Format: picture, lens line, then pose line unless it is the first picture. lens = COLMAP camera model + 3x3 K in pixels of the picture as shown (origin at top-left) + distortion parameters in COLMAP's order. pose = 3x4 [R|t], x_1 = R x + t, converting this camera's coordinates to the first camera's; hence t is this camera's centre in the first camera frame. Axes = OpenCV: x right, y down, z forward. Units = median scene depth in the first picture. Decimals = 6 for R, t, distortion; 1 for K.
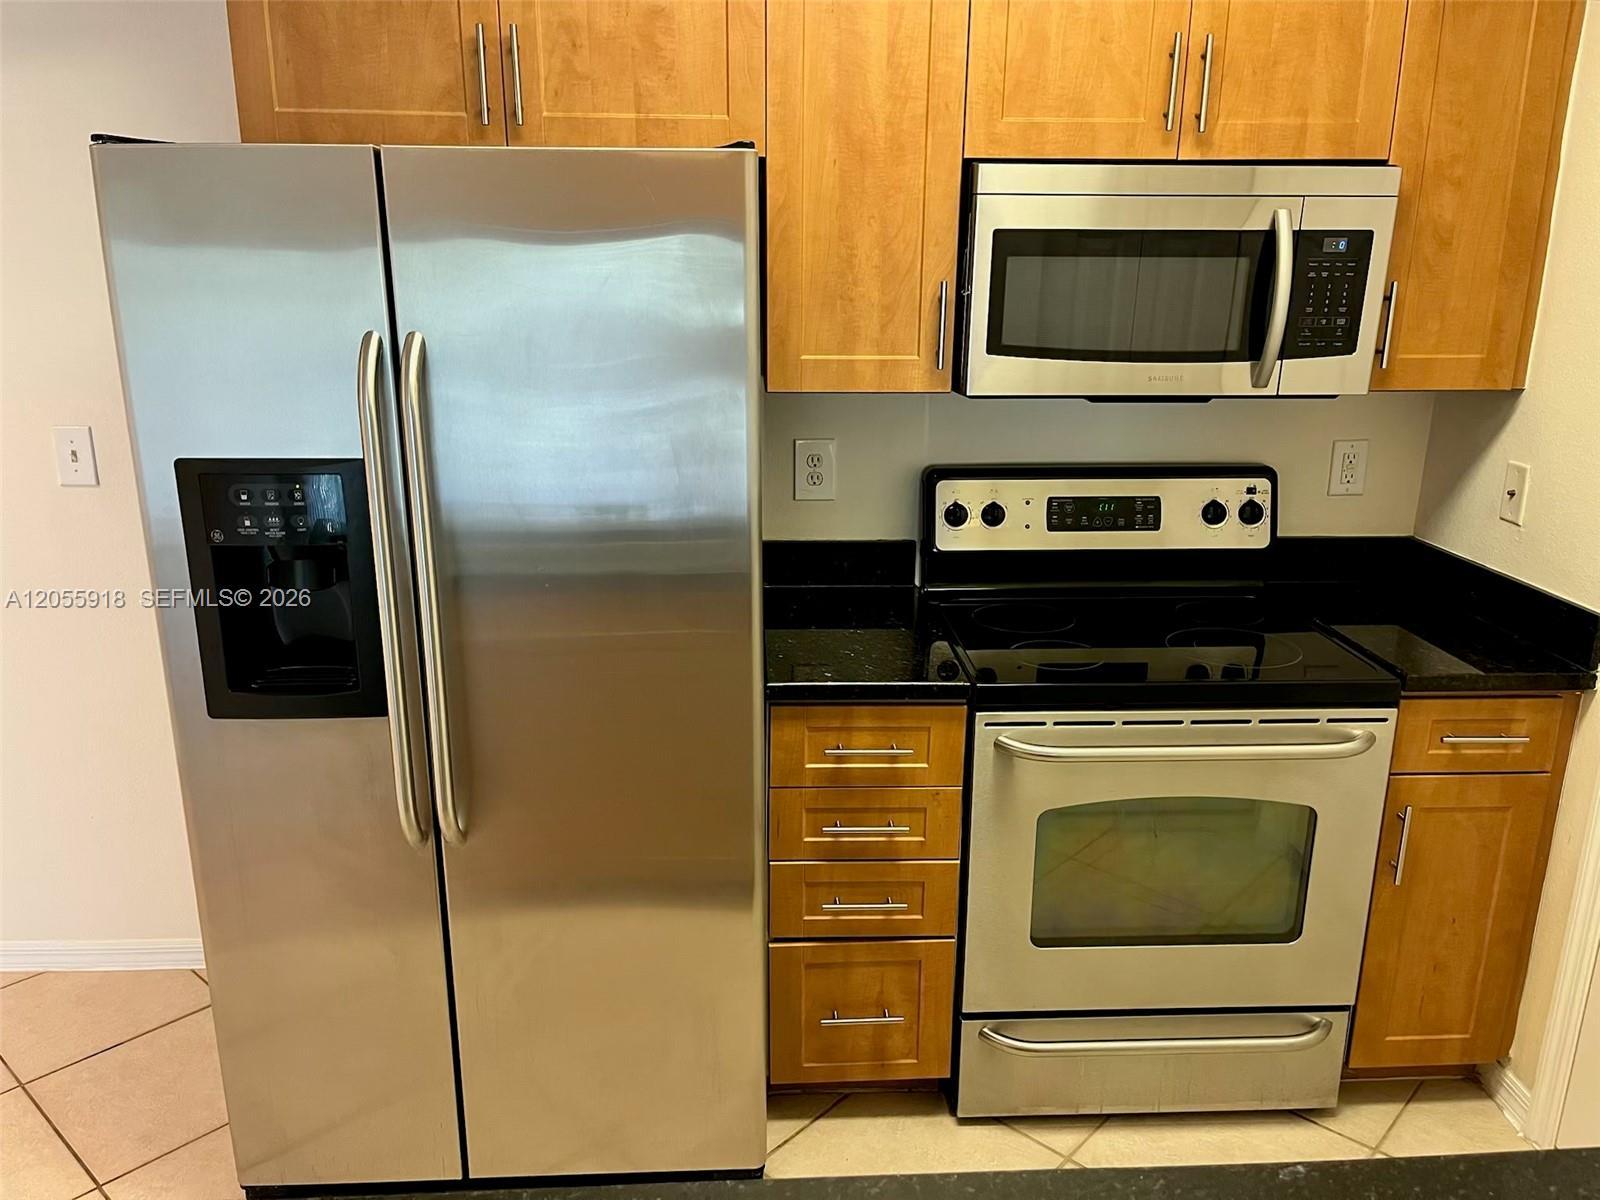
lens RADIAL K [[1213.4, 0, 800.0], [0, 1213.4, 600.0], [0, 0, 1]] dist [0.091242, -0.131344]
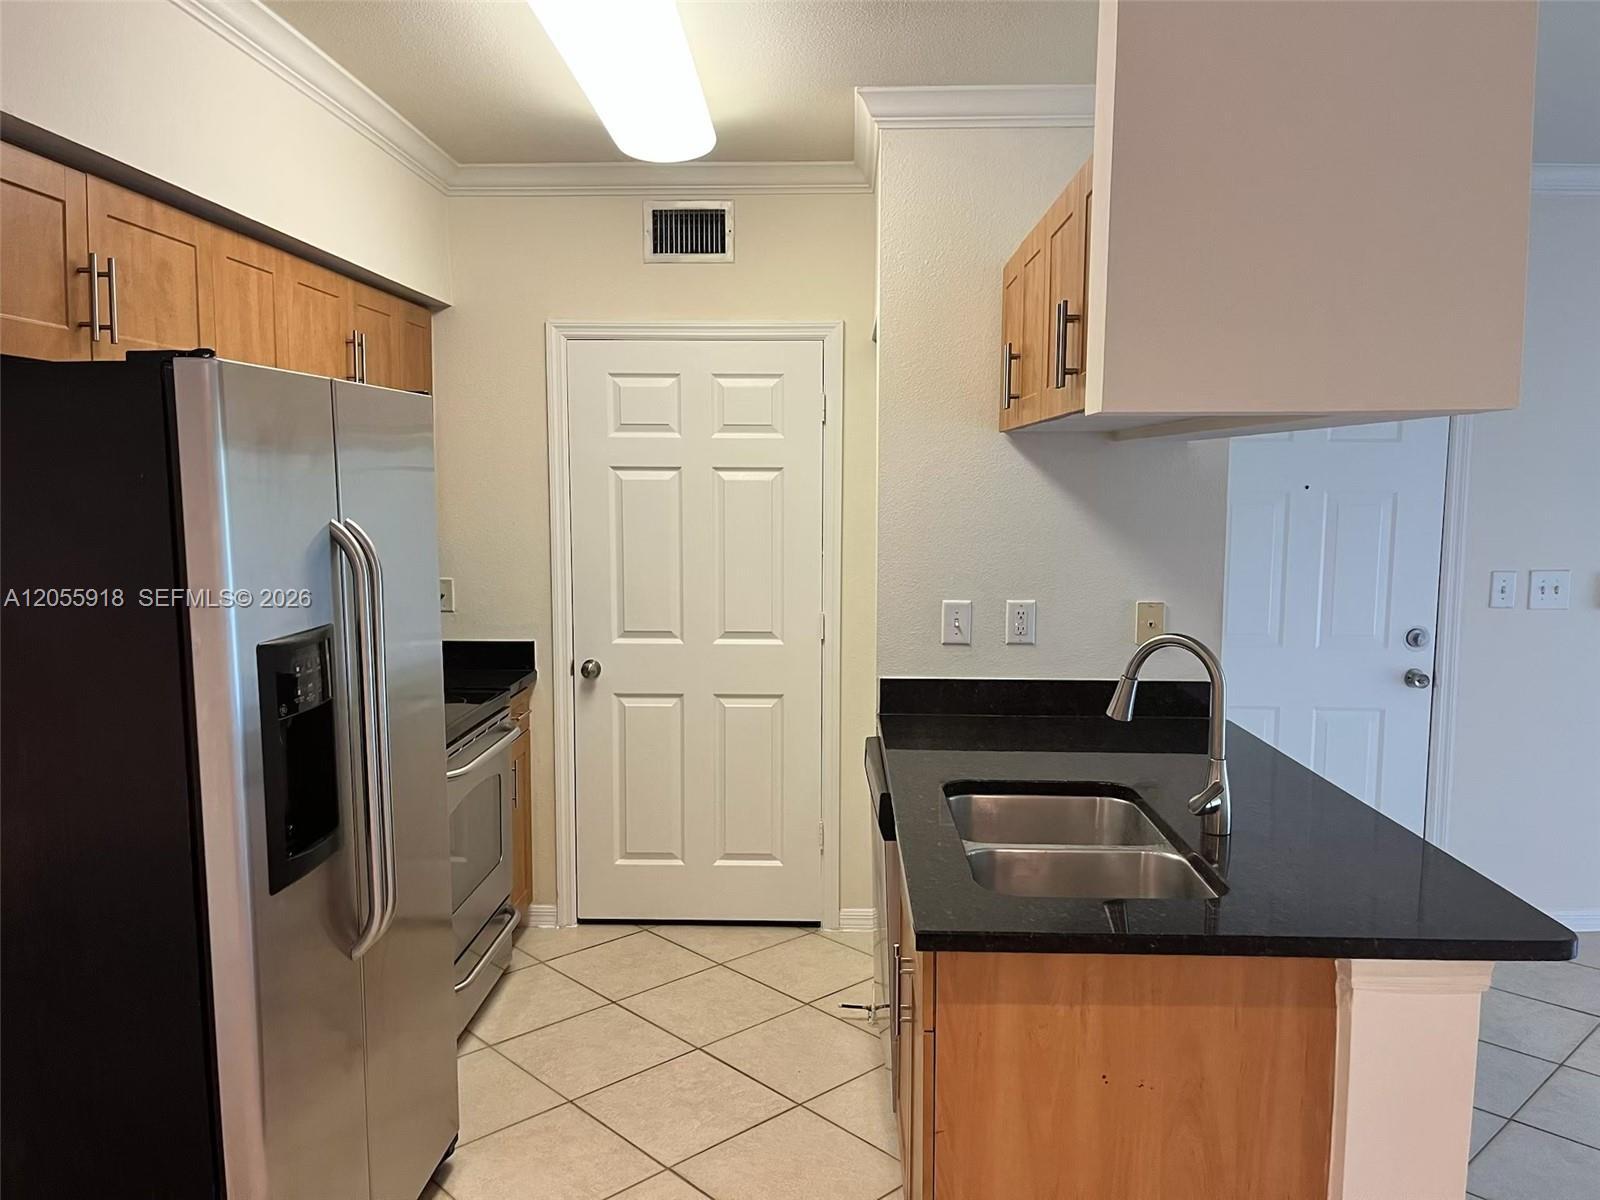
lens RADIAL K [[1213.4, 0, 800.0], [0, 1213.4, 600.0], [0, 0, 1]] dist [0.091242, -0.131344]
pose [[0.086769, -0.106068, 0.990566, -1.199159], [0.268260, 0.960077, 0.079305, -0.087187], [-0.959431, 0.258848, 0.111759, 0.334815]]
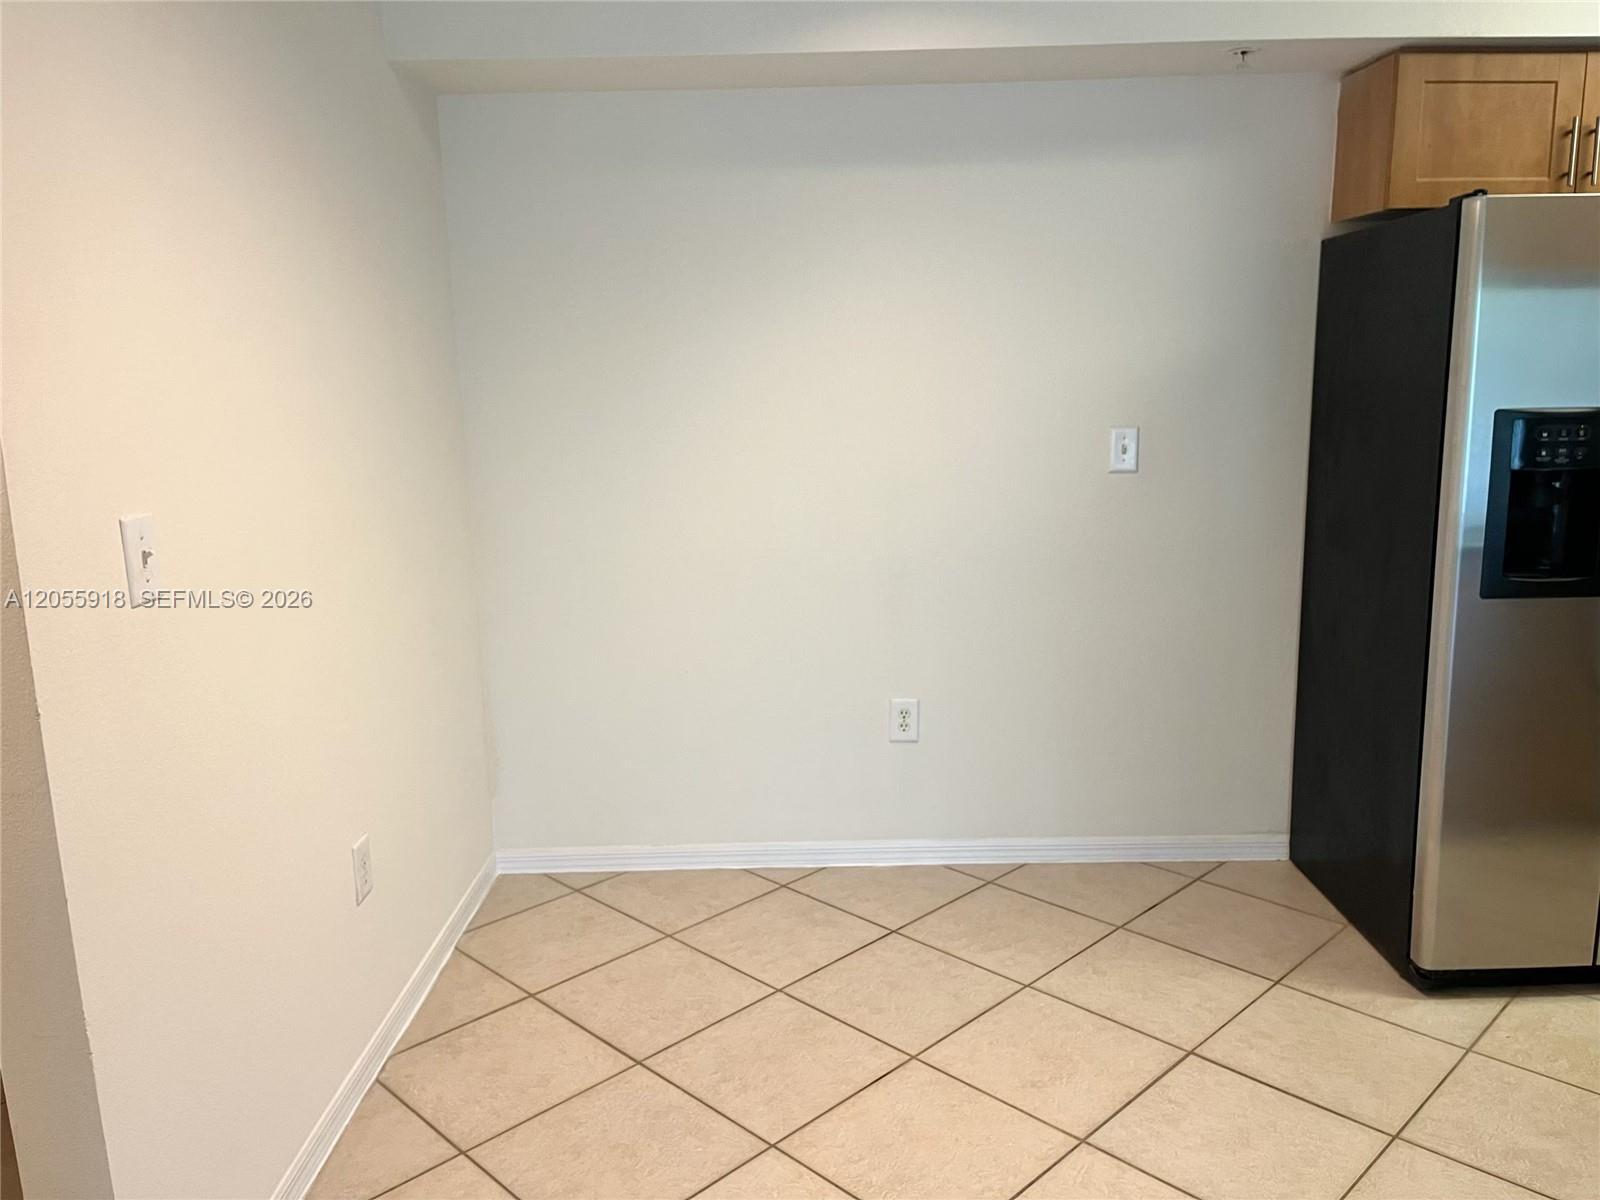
lens RADIAL K [[1213.4, 0, 800.0], [0, 1213.4, 600.0], [0, 0, 1]] dist [0.091242, -0.131344]
pose [[0.998271, -0.015450, -0.056713, -0.981294], [0.010674, 0.996445, -0.083573, 0.172702], [0.057803, 0.082823, 0.994887, -0.361693]]
